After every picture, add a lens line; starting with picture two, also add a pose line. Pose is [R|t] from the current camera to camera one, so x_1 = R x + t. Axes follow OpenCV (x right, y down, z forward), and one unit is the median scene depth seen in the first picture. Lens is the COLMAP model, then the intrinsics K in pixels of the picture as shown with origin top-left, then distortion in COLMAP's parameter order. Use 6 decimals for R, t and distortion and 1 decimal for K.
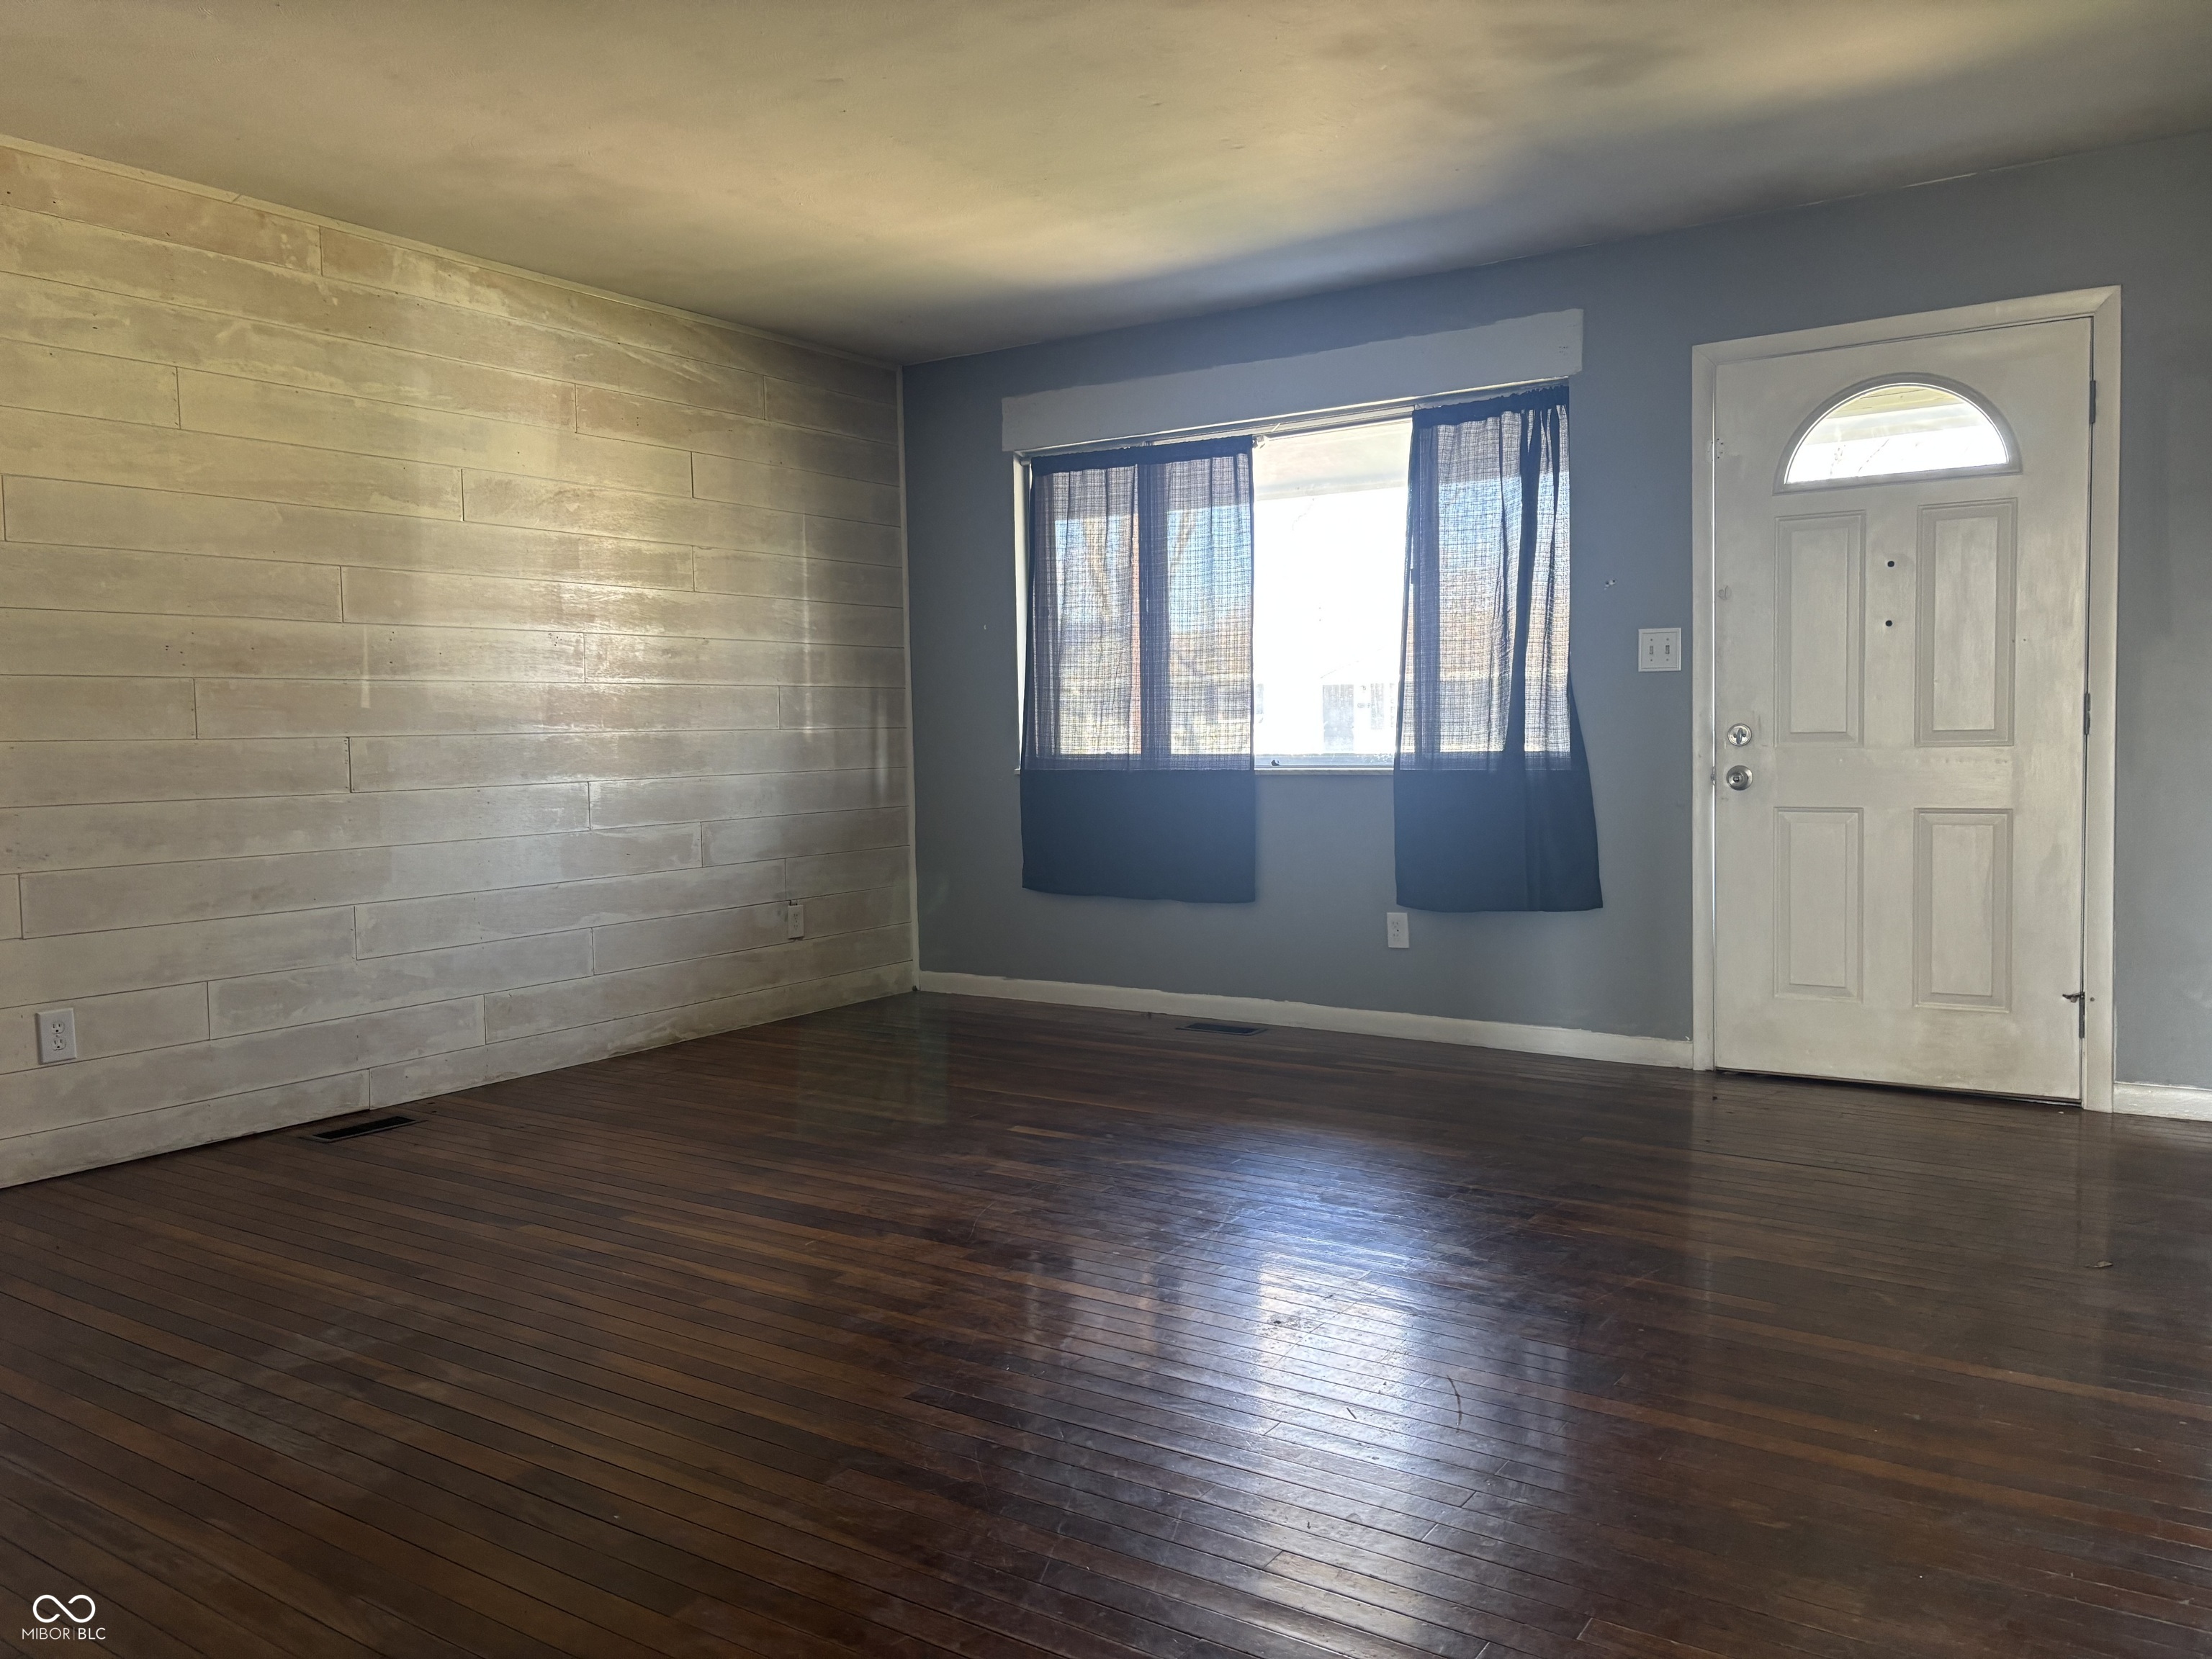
lens RADIAL K [[1662.5, 0, 1107.2], [0, 1662.5, 809.7], [0, 0, 1]] dist [0.045783, -0.042179]
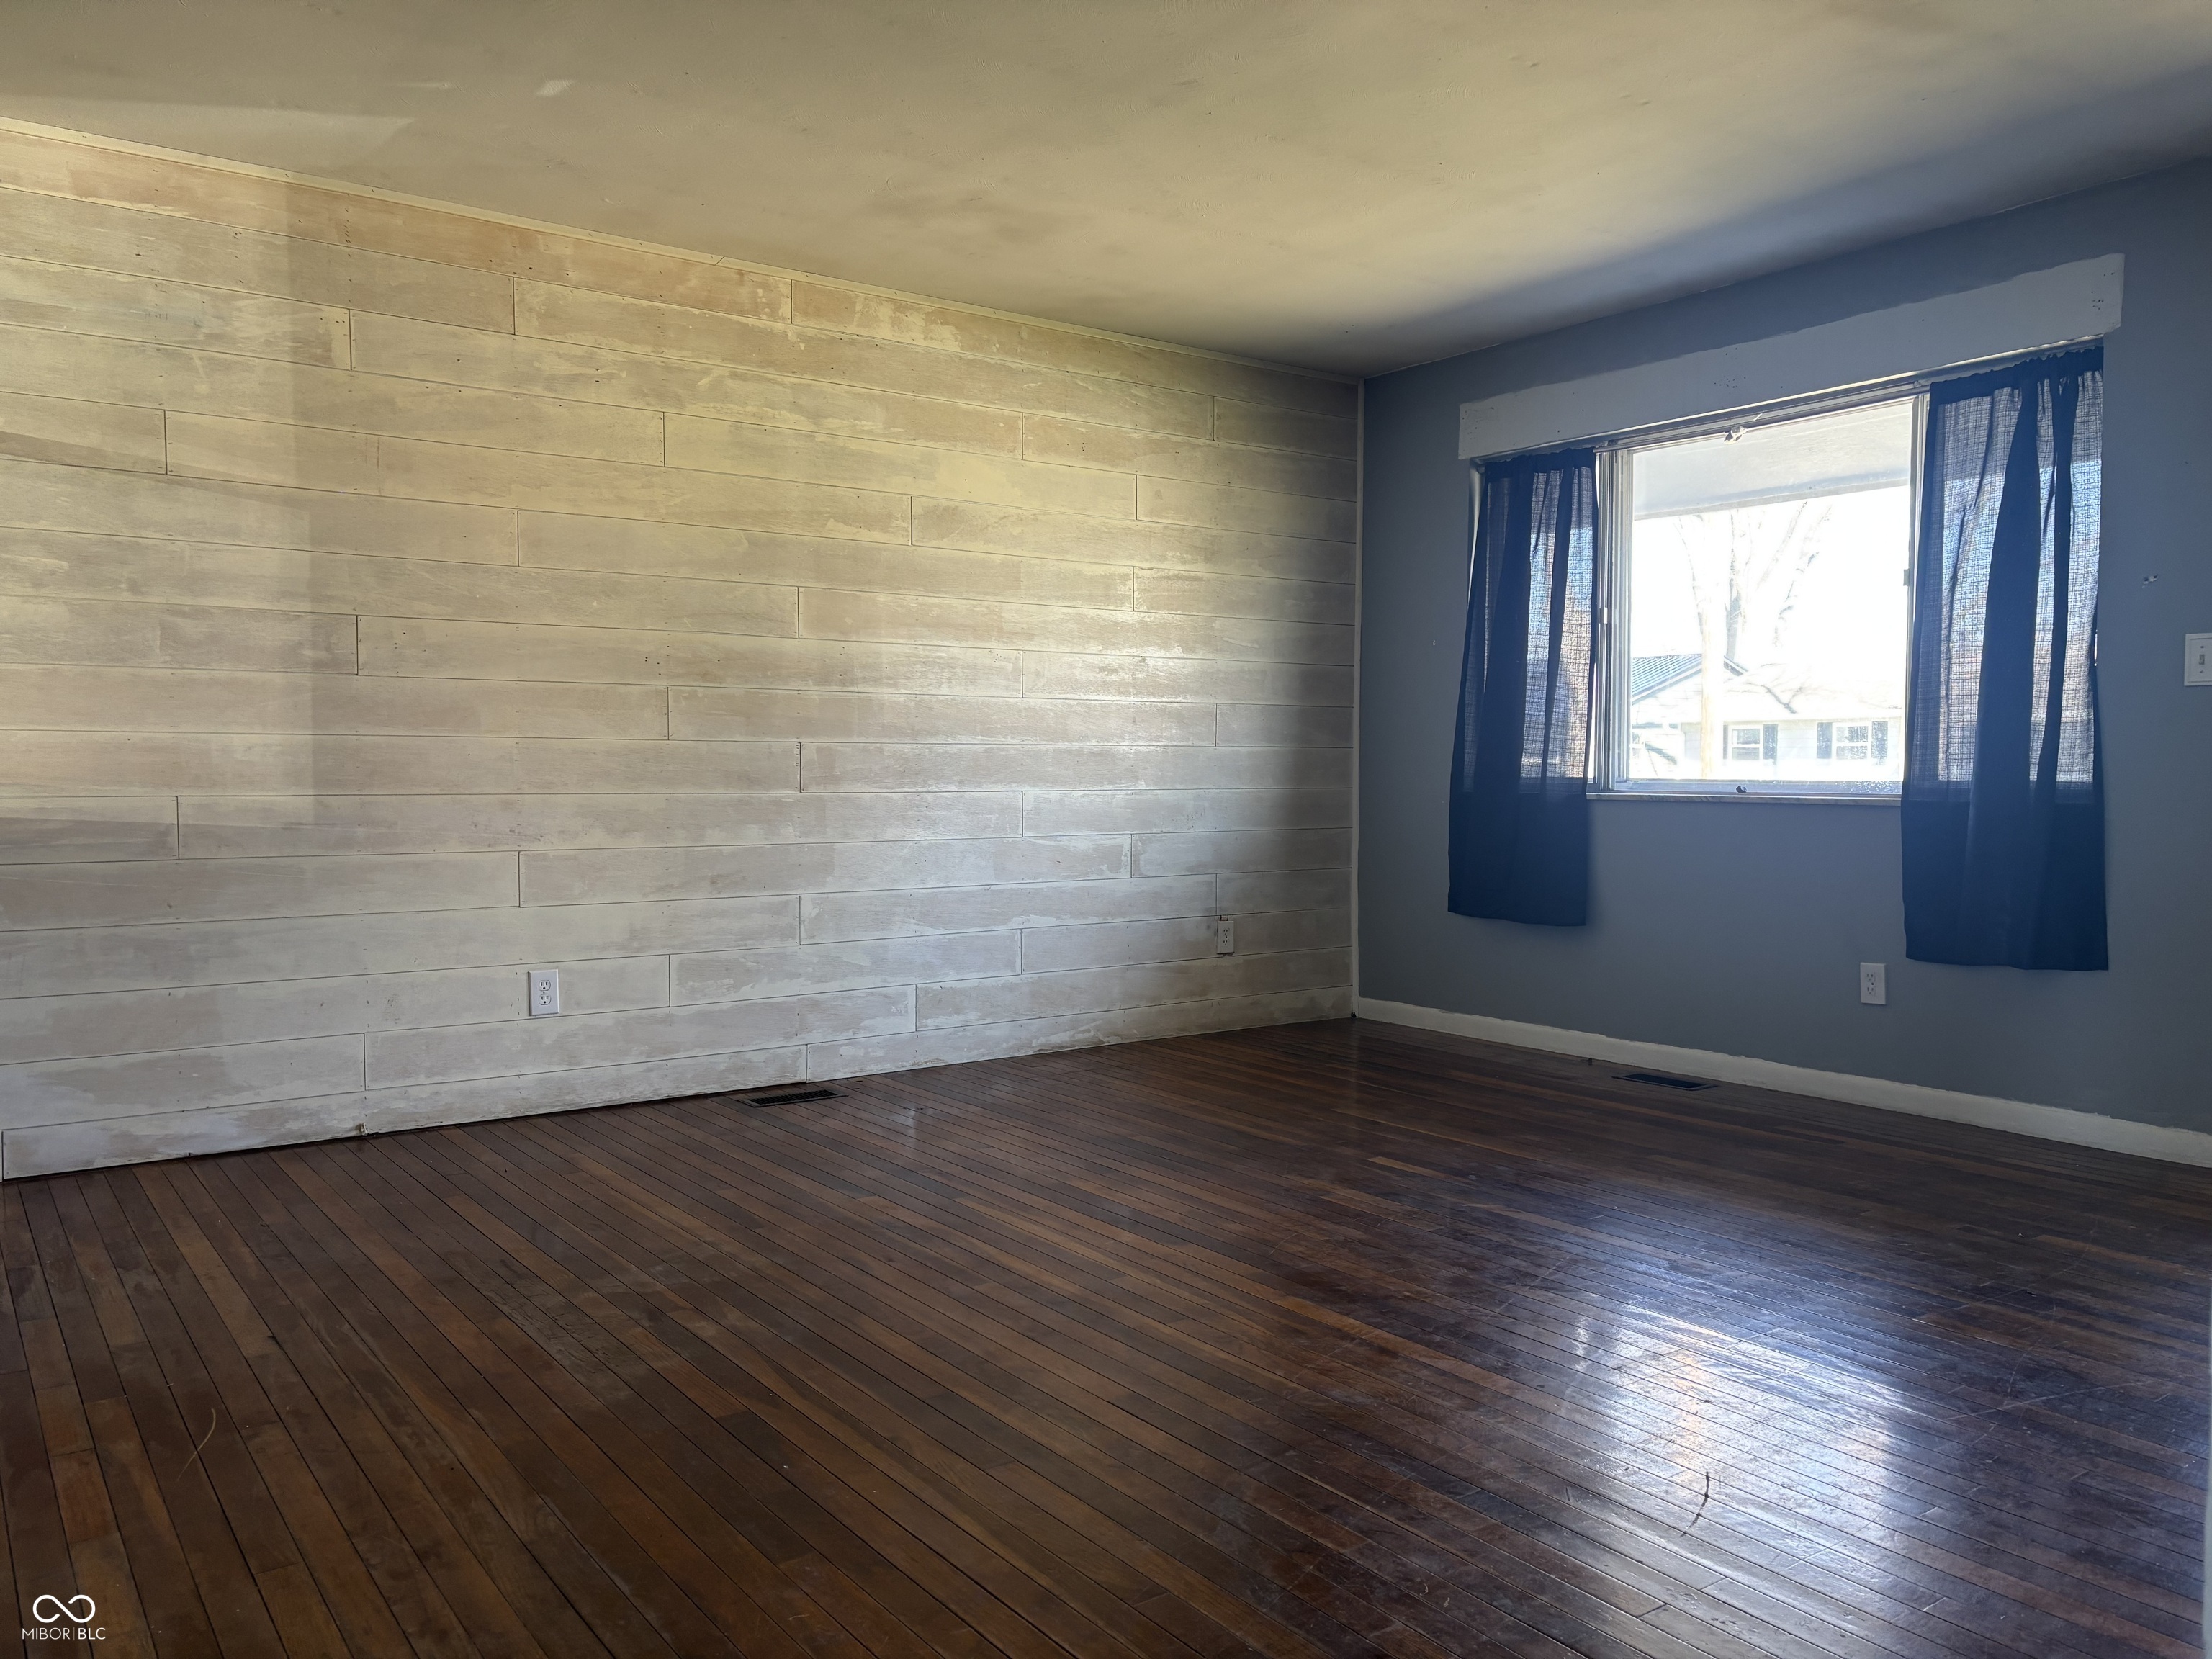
lens RADIAL K [[1662.5, 0, 1103.3], [0, 1662.5, 835.8], [0, 0, 1]] dist [0.045783, -0.042179]
pose [[0.939150, 0.033674, -0.341853, 0.112498], [-0.035698, 0.999363, 0.000371, 0.010755], [0.341647, 0.011855, 0.939753, 0.040834]]
